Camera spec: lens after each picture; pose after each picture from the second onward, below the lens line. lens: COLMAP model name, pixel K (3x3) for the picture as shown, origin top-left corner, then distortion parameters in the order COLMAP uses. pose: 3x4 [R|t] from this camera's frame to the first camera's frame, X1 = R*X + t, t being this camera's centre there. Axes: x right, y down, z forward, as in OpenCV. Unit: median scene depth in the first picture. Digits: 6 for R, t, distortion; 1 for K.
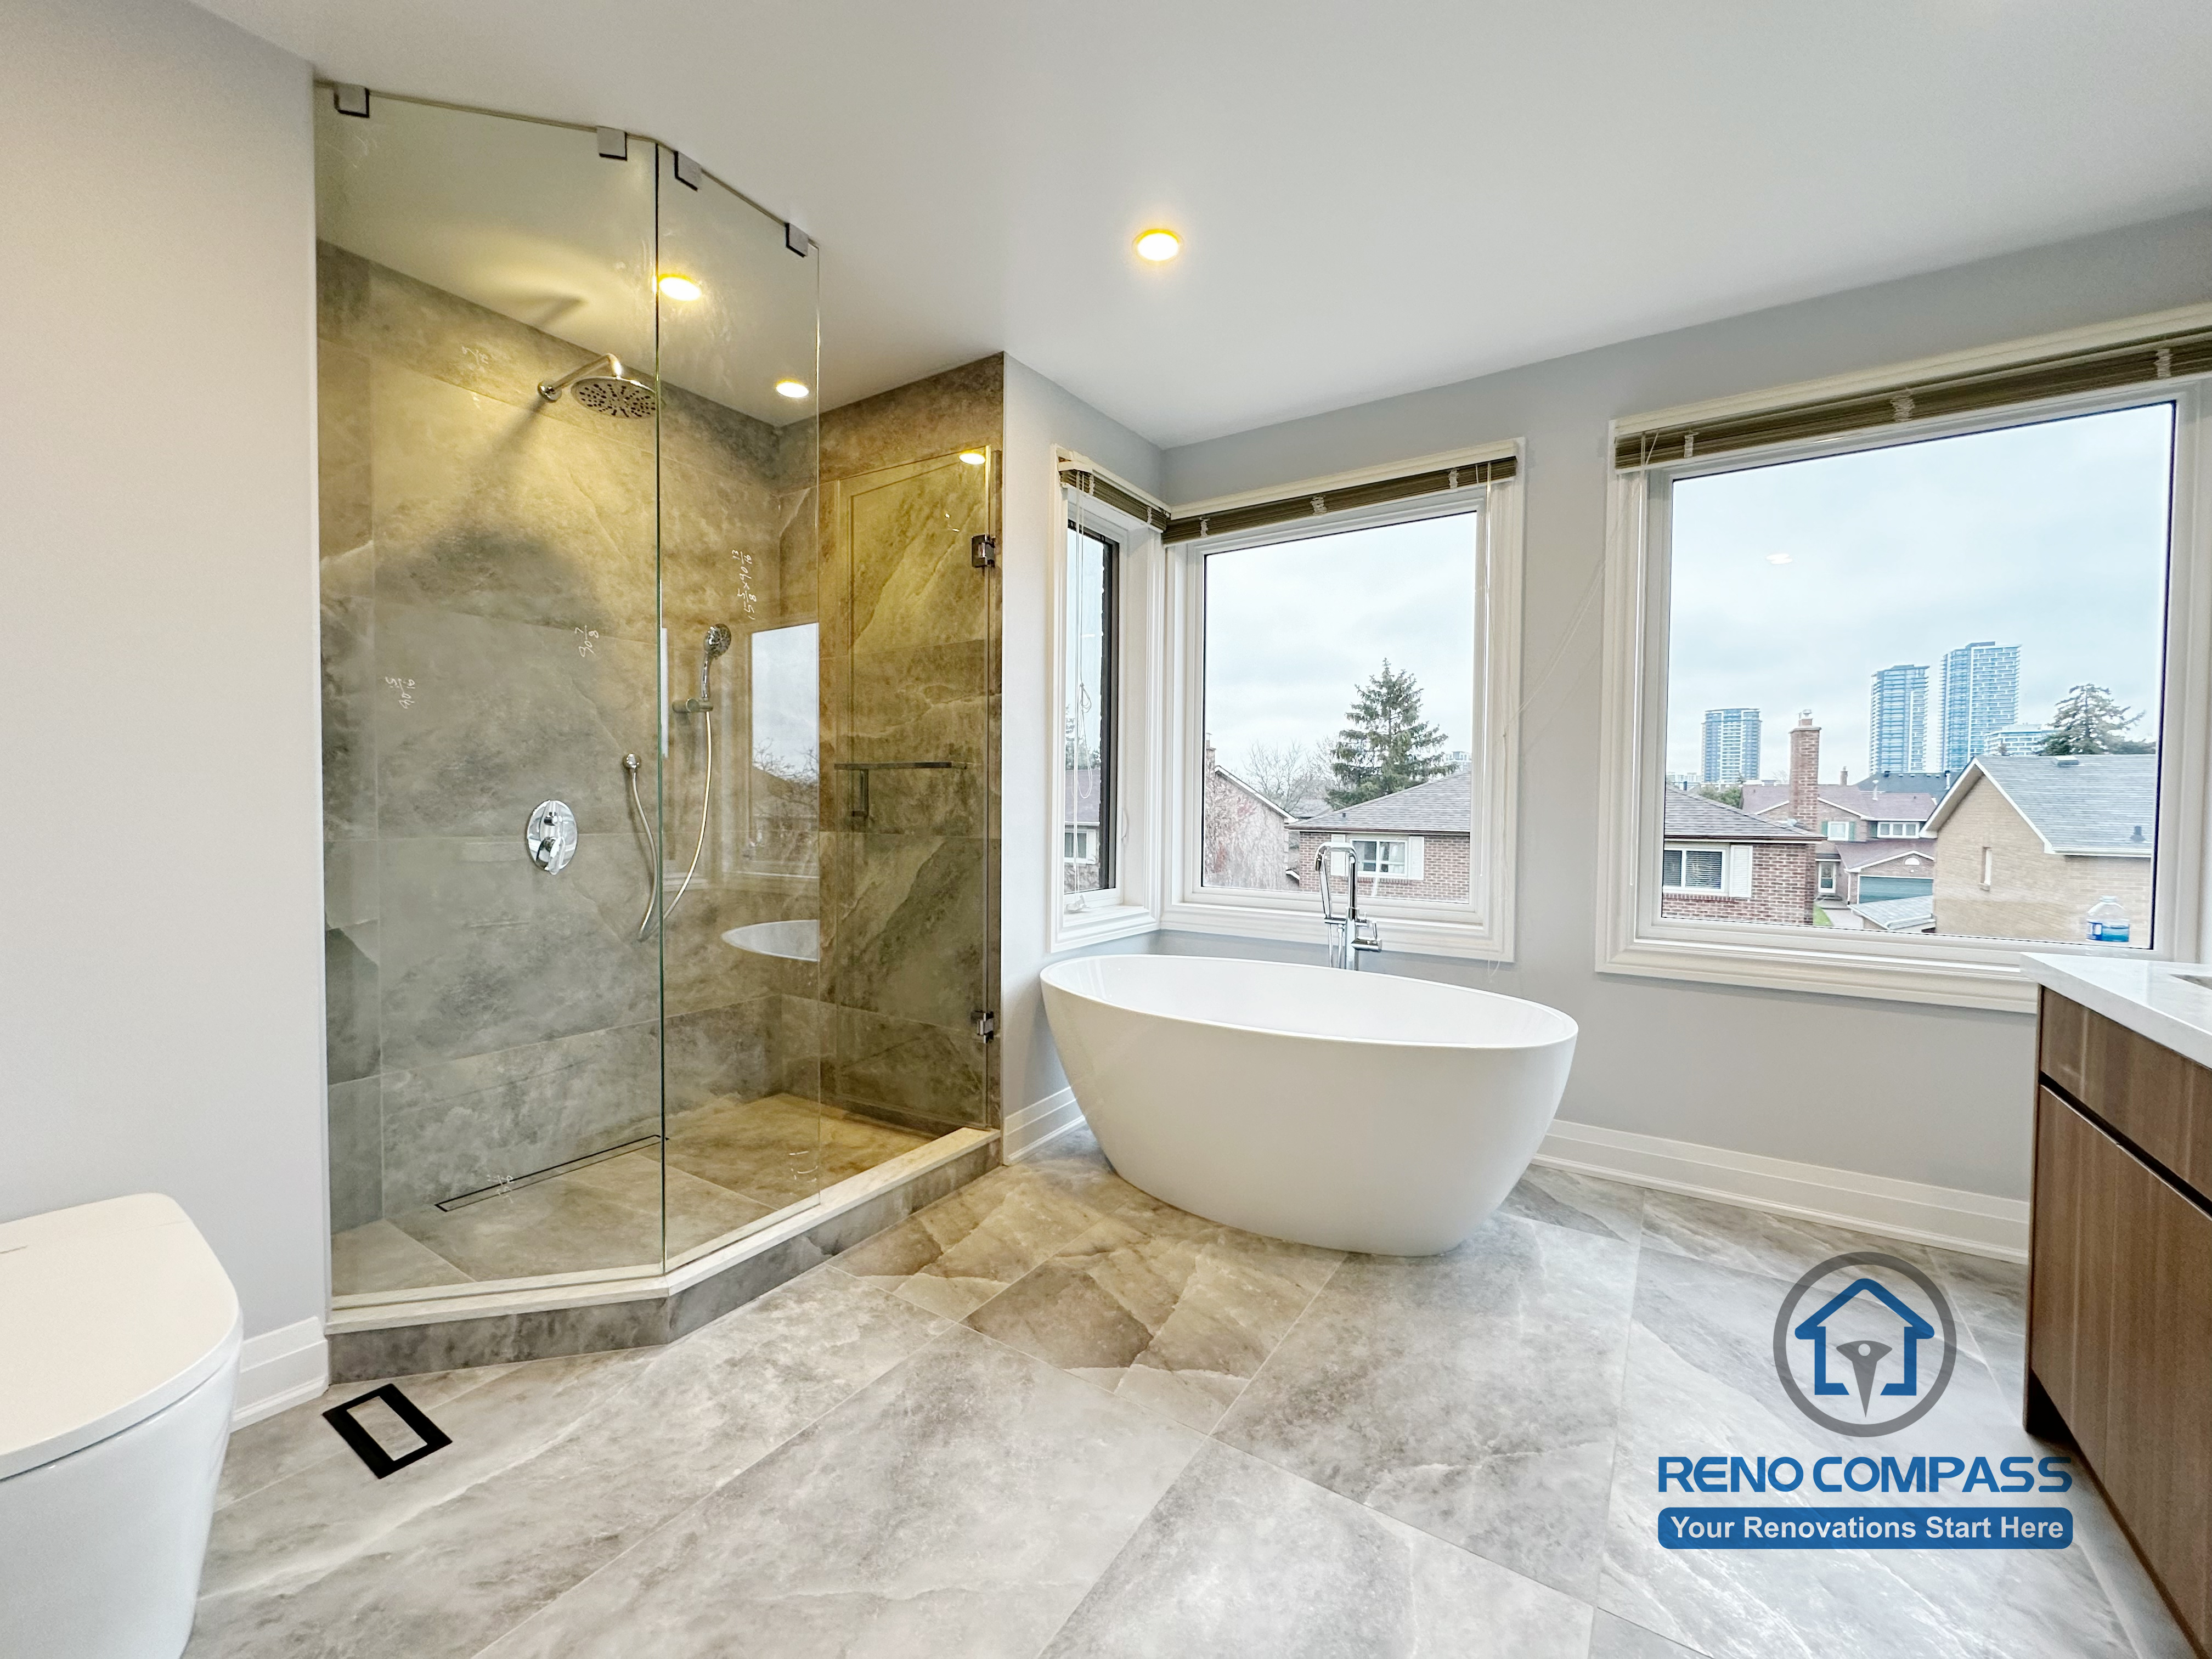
lens RADIAL K [[882.7, 0, 1106.9], [0, 882.7, 827.9], [0, 0, 1]] dist [-0.004763, 0.000838]
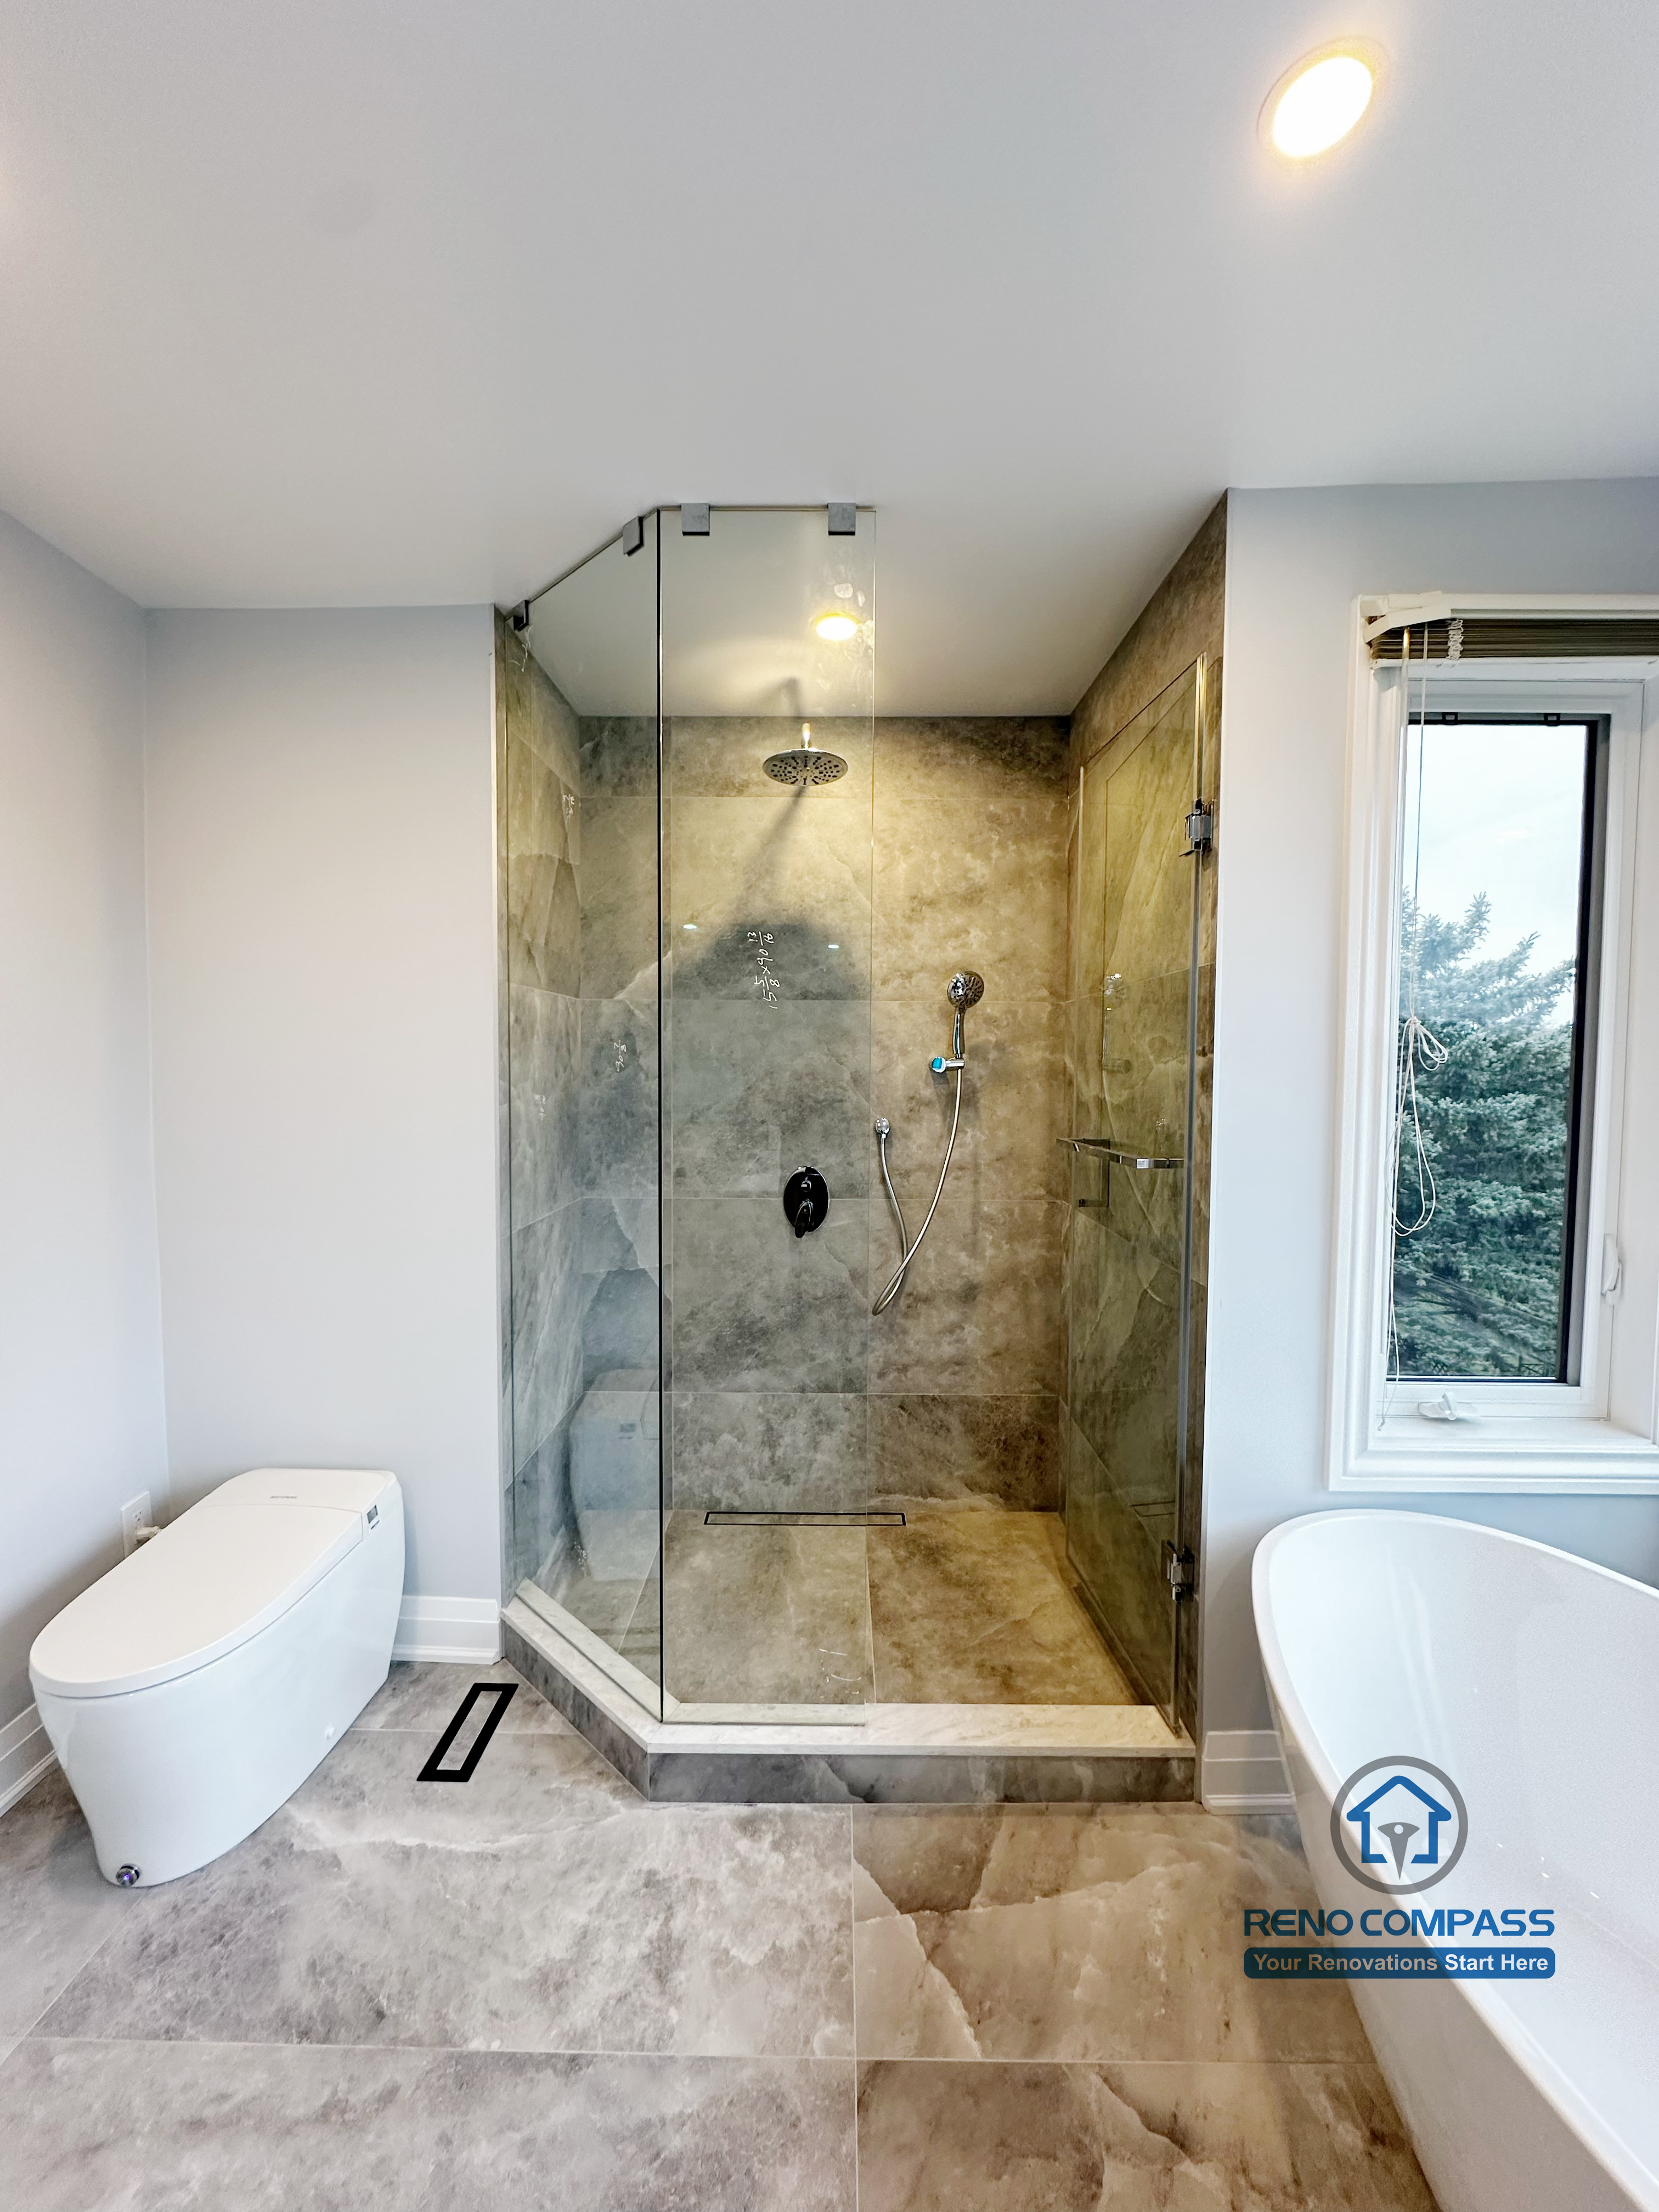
lens RADIAL K [[882.7, 0, 829.5], [0, 882.7, 1106.0], [0, 0, 1]] dist [-0.004763, 0.000838]
pose [[0.543005, 0.032891, -0.839085, 0.265429], [-0.025028, 0.999423, 0.022979, -0.129877], [0.839356, 0.008523, 0.543515, 0.464534]]
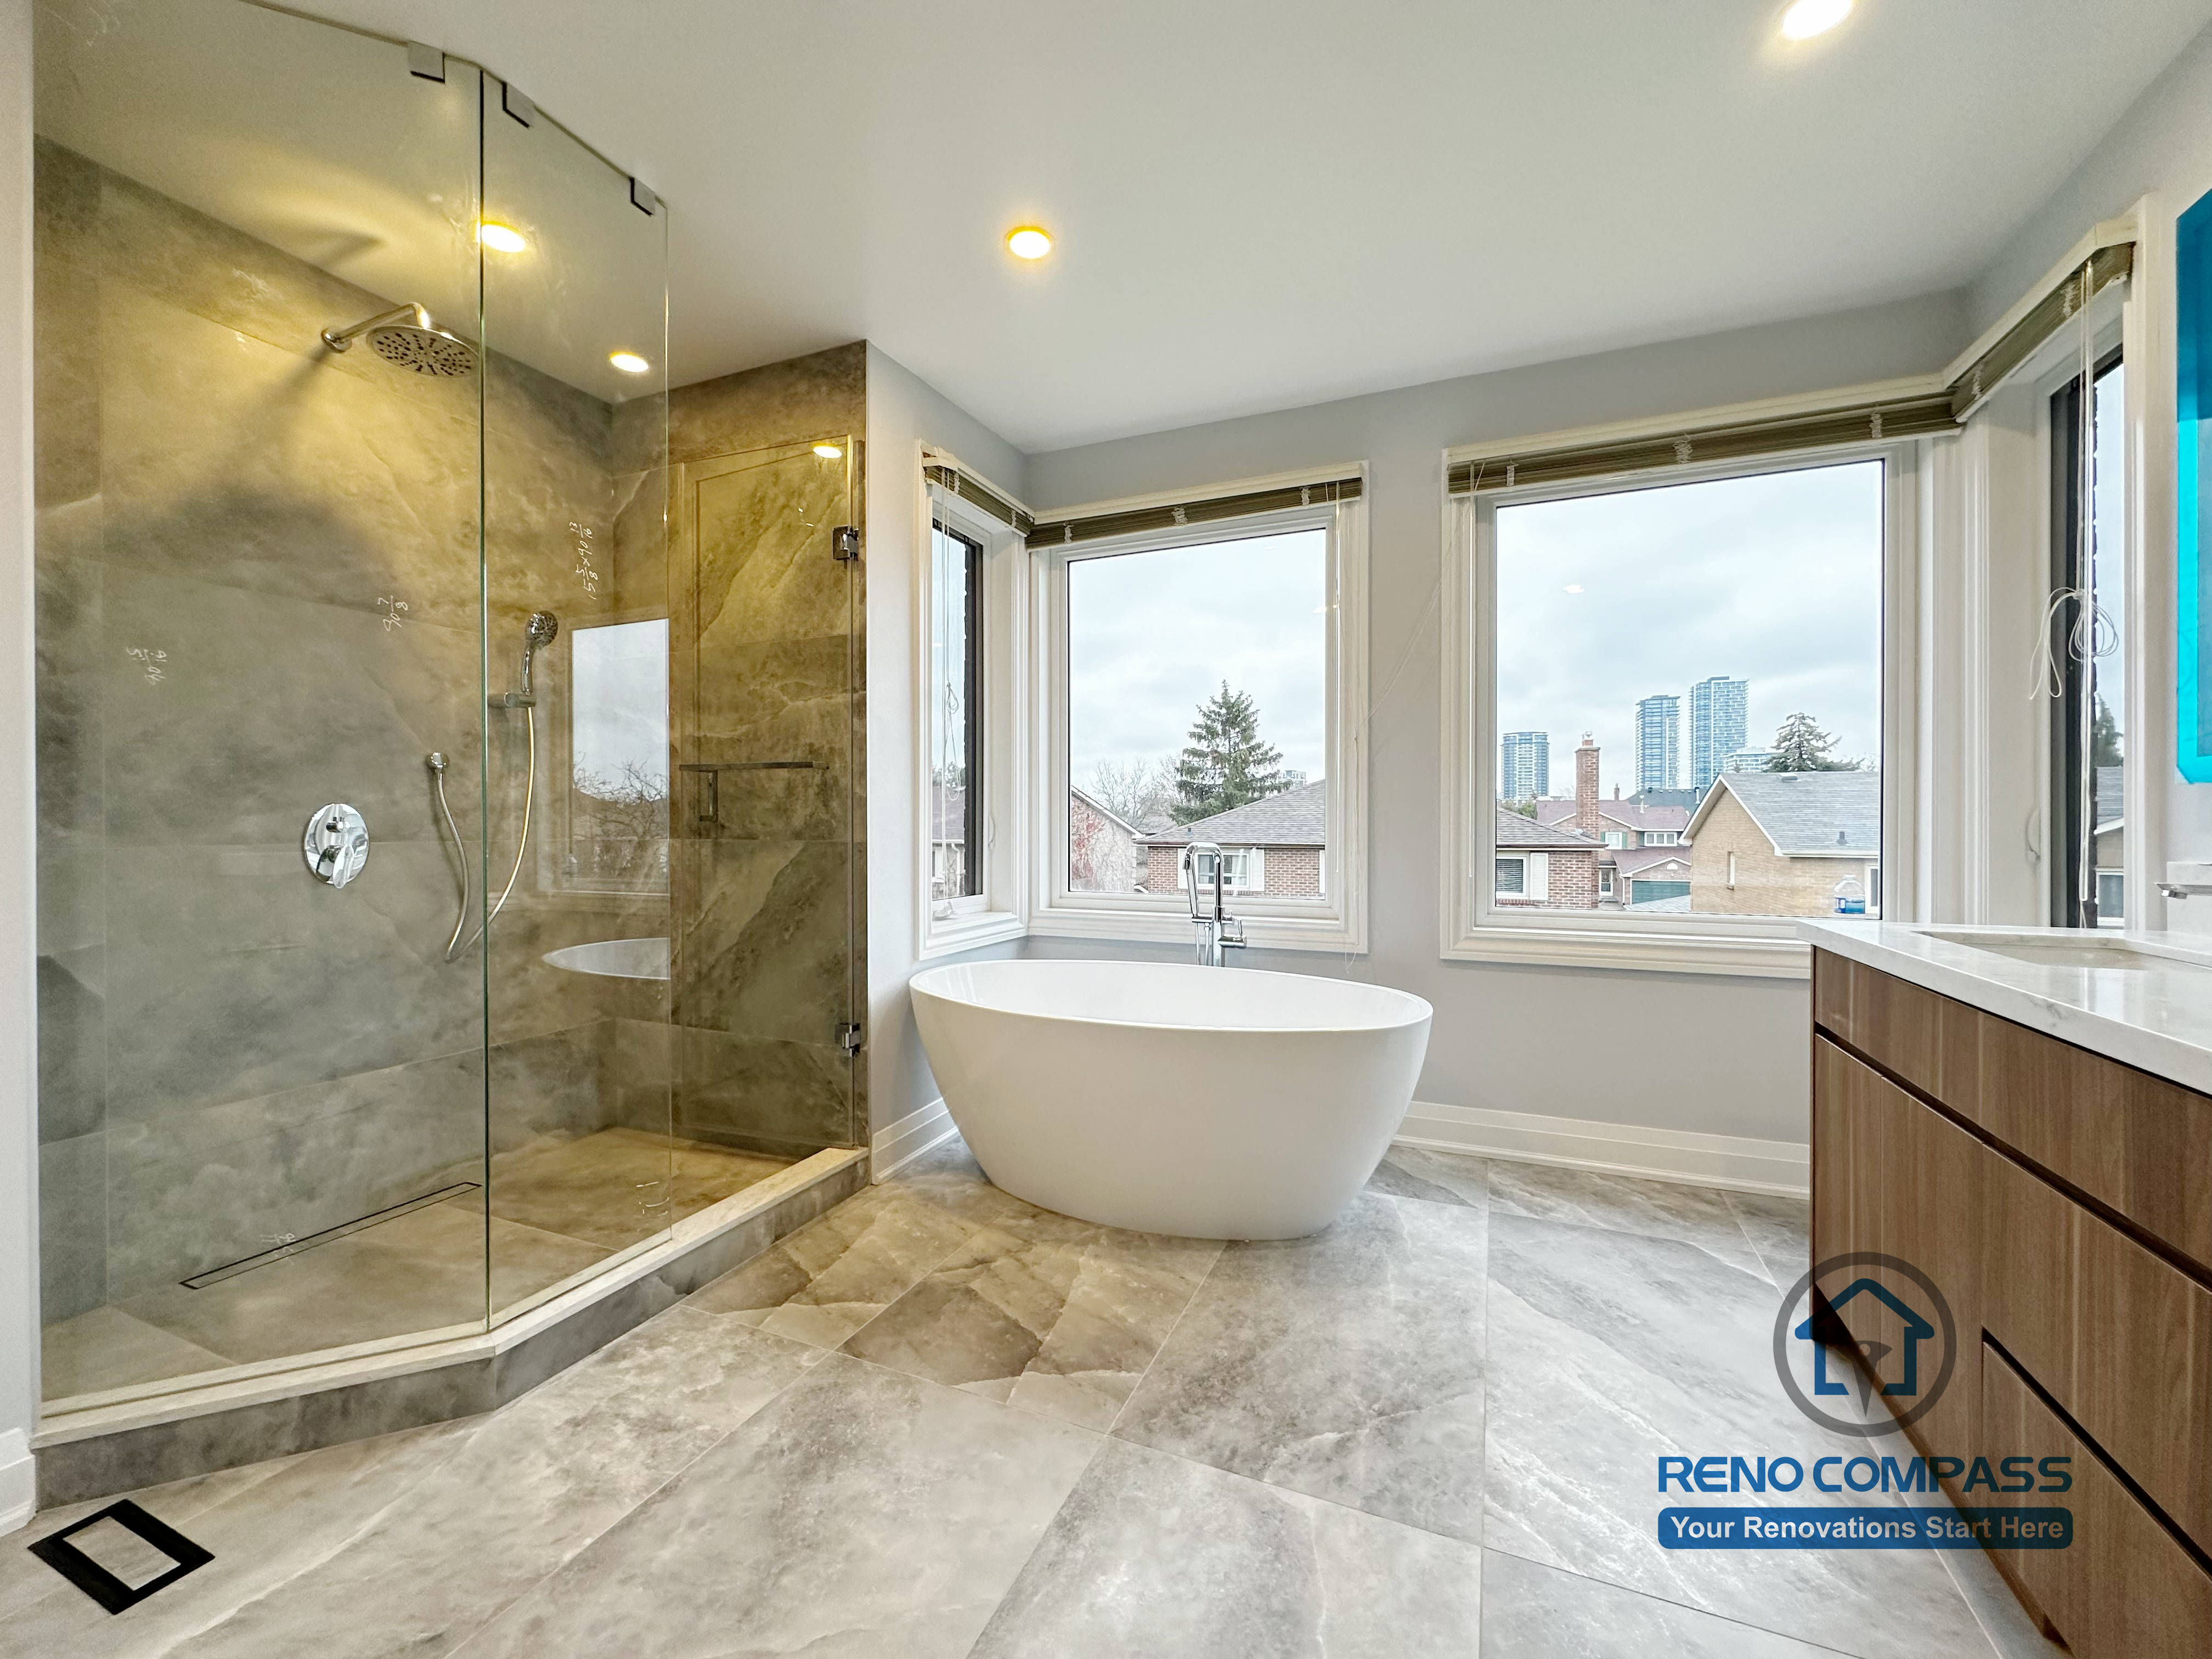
lens RADIAL K [[882.7, 0, 1106.9], [0, 882.7, 827.9], [0, 0, 1]] dist [-0.004763, 0.000838]
pose [[0.985114, -0.009817, 0.171621, -0.028564], [0.013399, 0.999716, -0.019726, 0.020556], [-0.171378, 0.021732, 0.984966, 0.010879]]
